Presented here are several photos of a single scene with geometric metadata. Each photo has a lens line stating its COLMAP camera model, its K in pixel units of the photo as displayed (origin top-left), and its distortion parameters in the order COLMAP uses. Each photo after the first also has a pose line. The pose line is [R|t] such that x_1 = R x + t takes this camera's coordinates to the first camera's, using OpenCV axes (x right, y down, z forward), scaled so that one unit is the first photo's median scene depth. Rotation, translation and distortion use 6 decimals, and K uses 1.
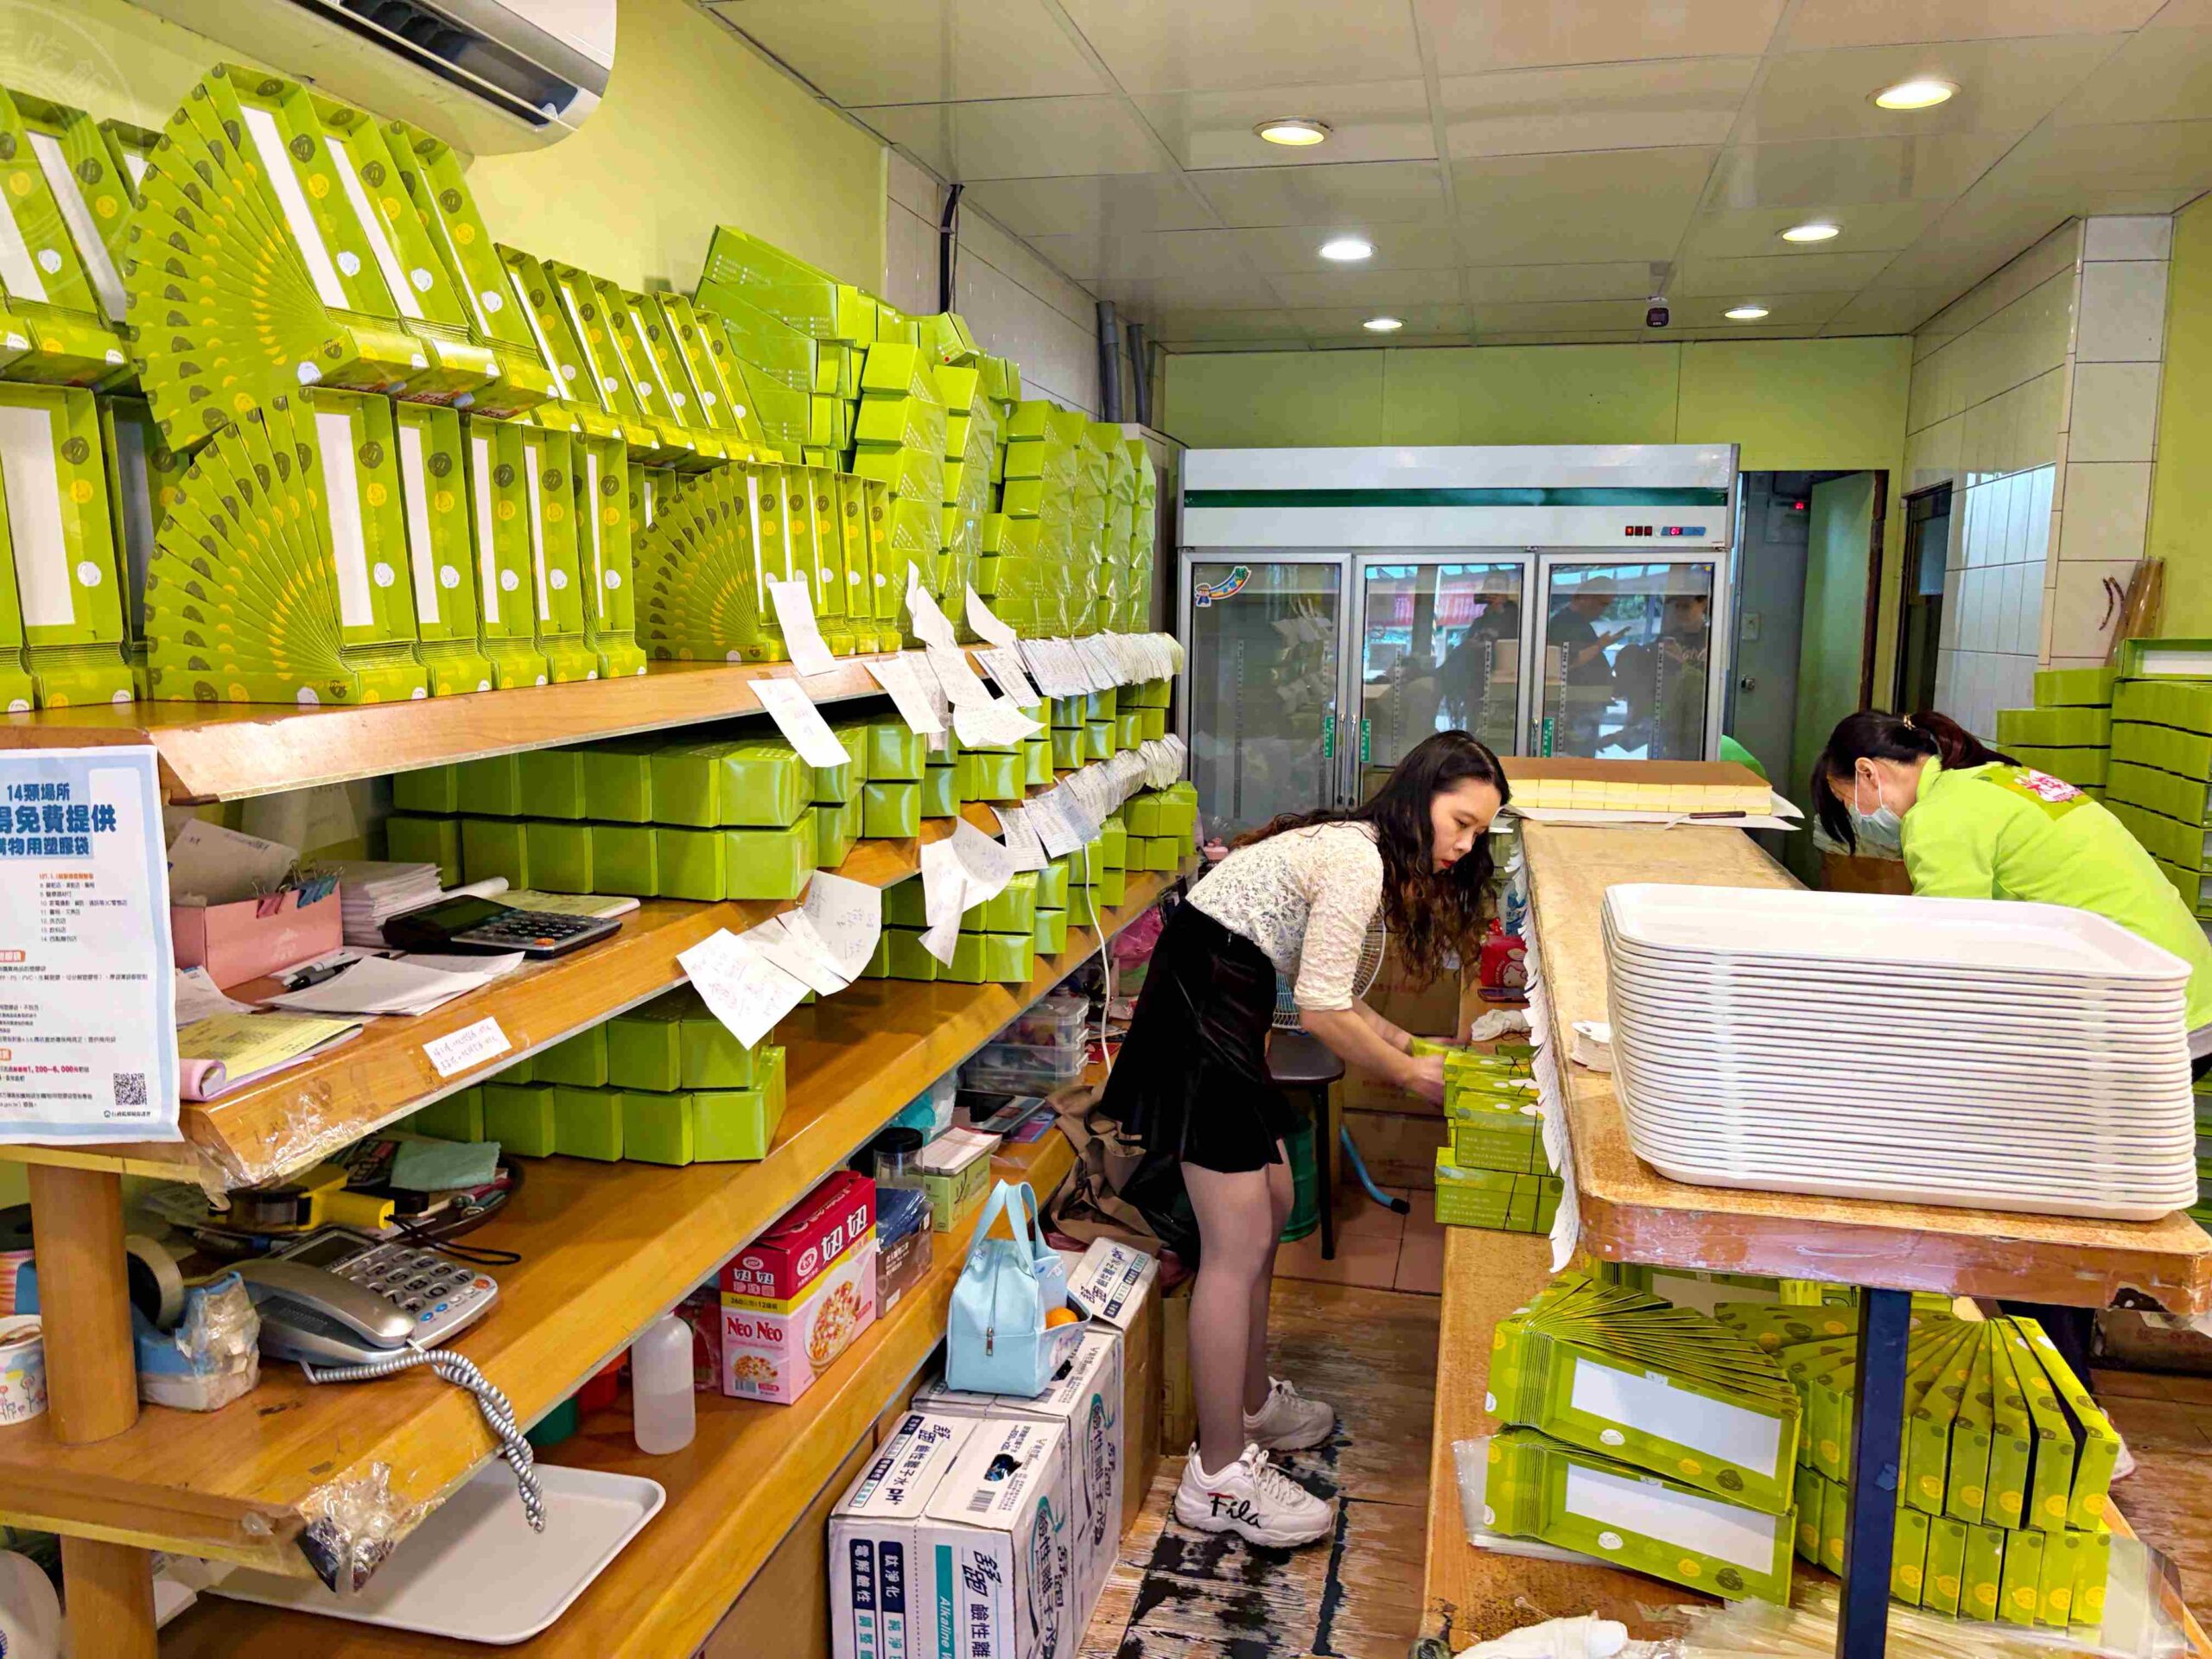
lens RADIAL K [[1670.9, 0, 1103.3], [0, 1670.9, 813.1], [0, 0, 1]] dist [0.055788, -0.058457]
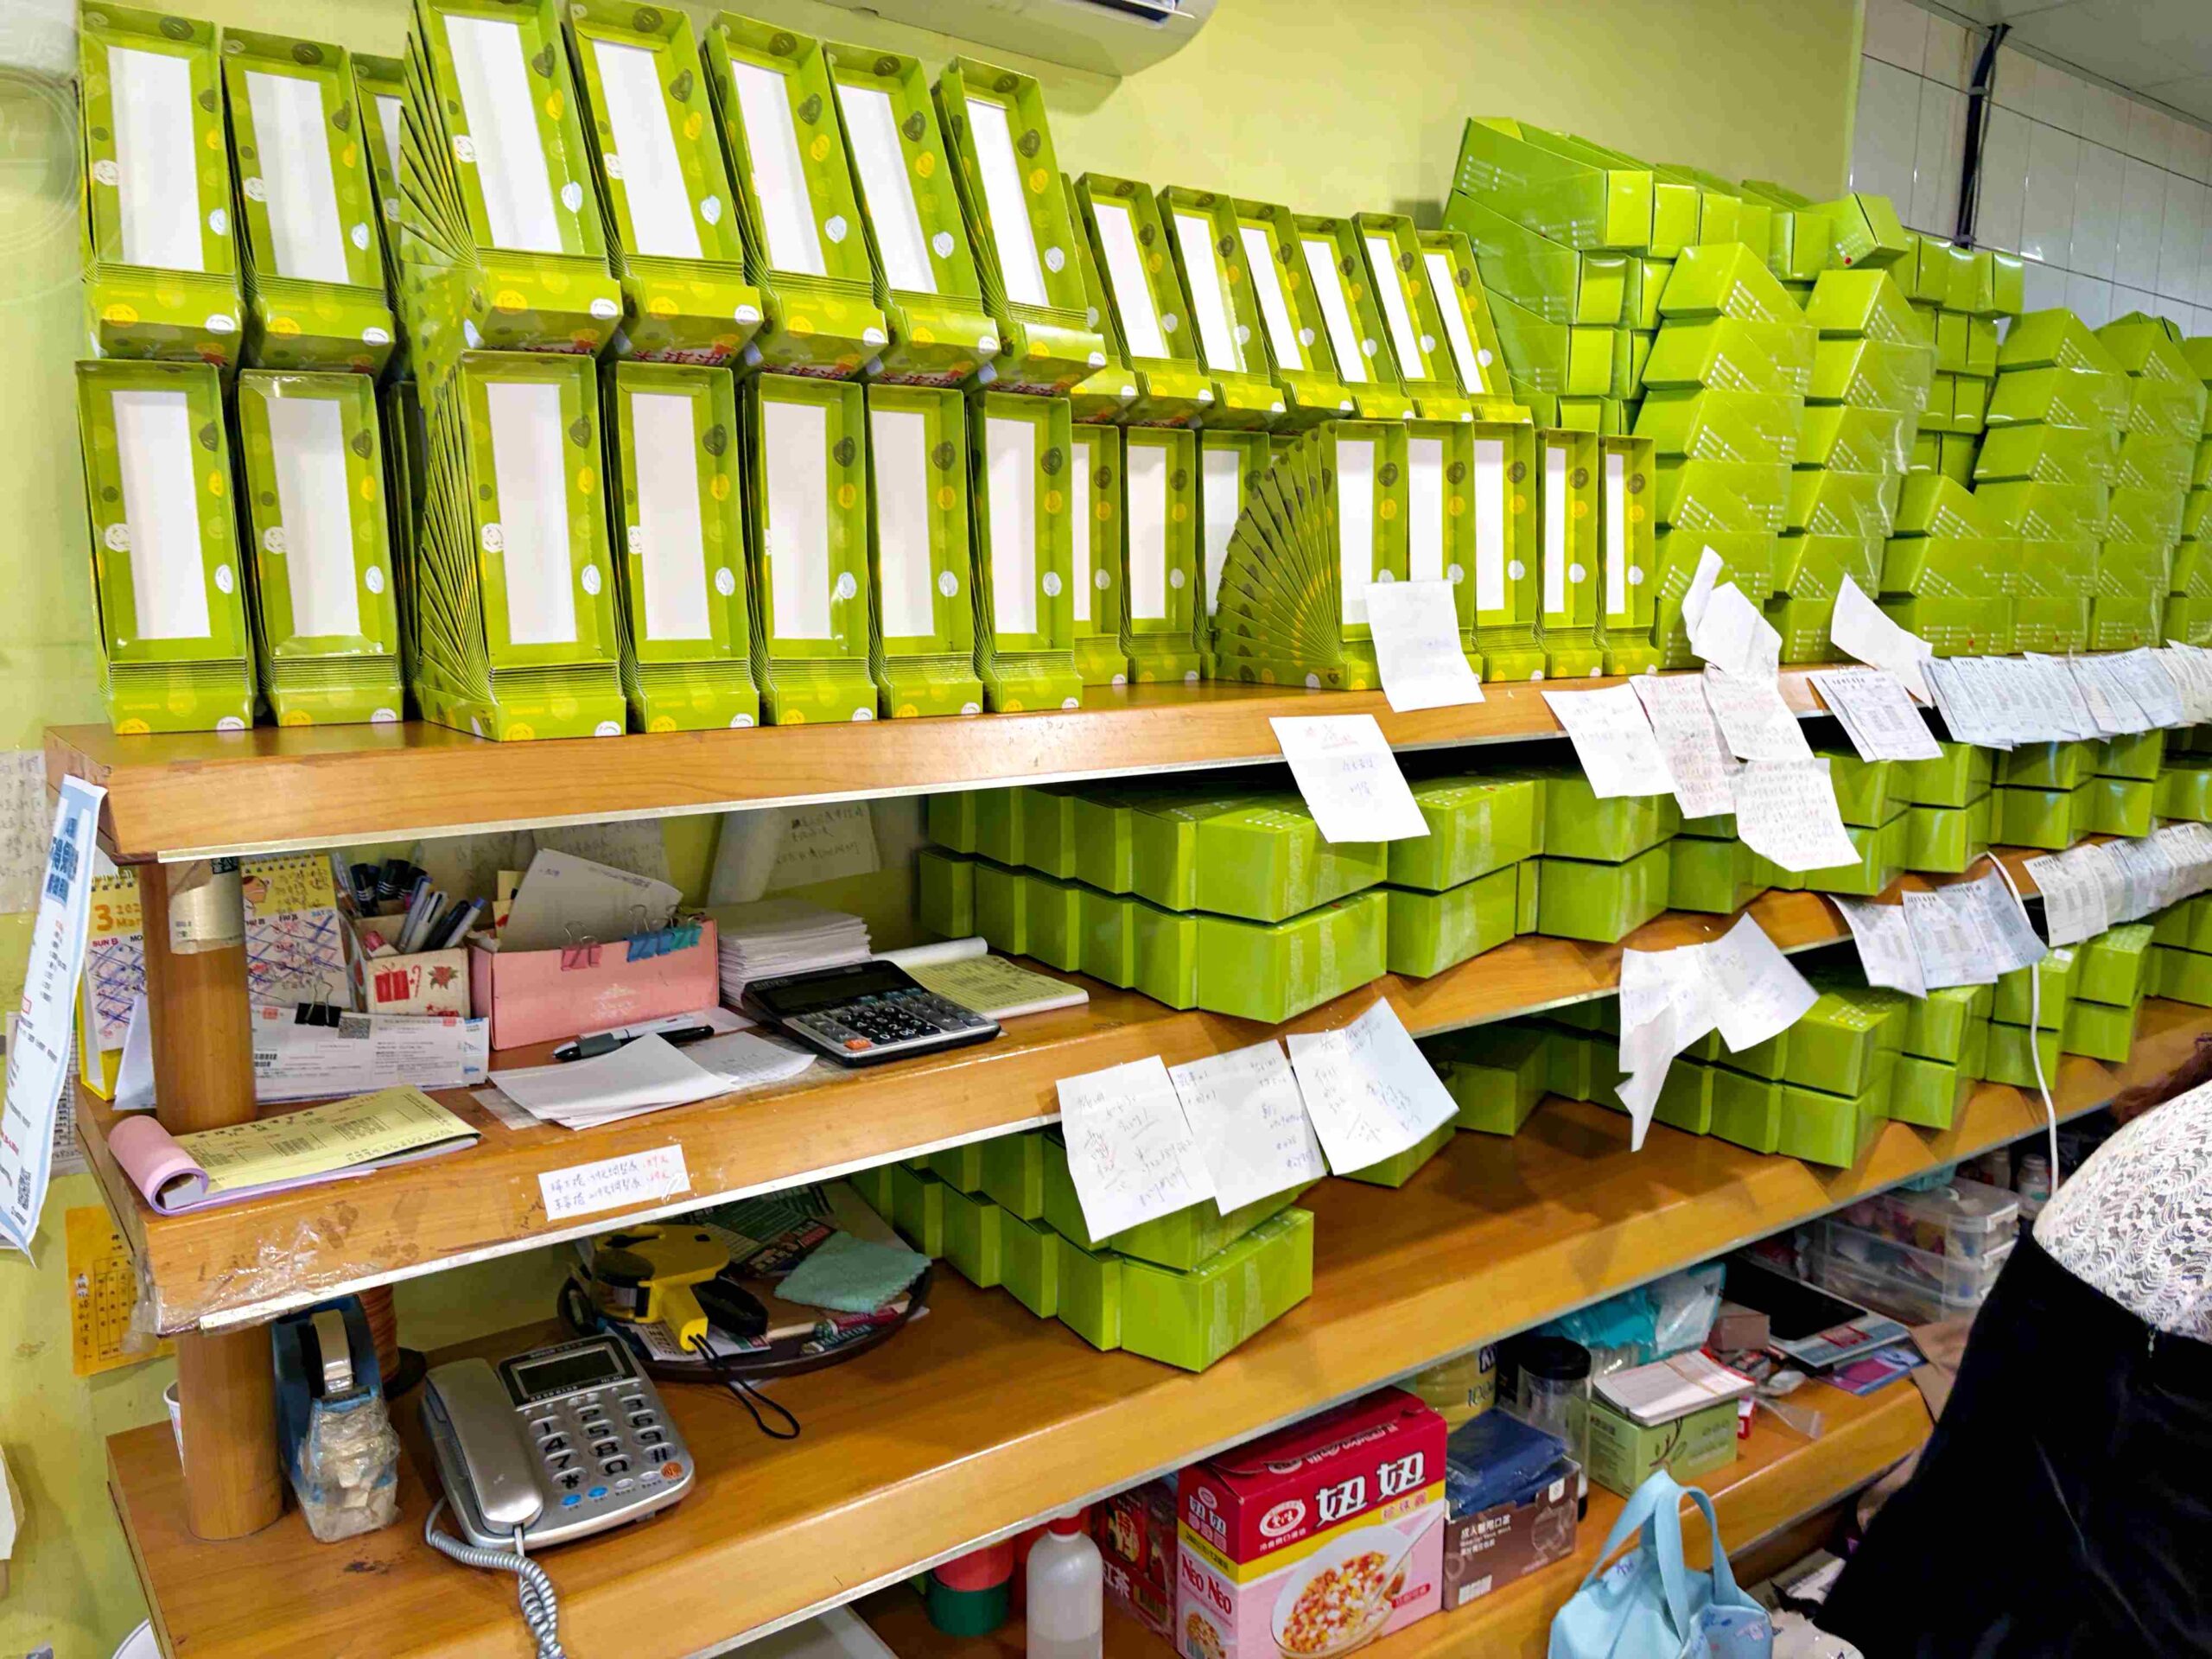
lens RADIAL K [[1670.9, 0, 1129.0], [0, 1670.9, 799.3], [0, 0, 1]] dist [0.055788, -0.058457]
pose [[0.770840, 0.088219, -0.630891, 0.165415], [-0.086501, 0.995687, 0.033540, -0.049632], [0.631129, 0.028719, 0.775146, 0.309149]]
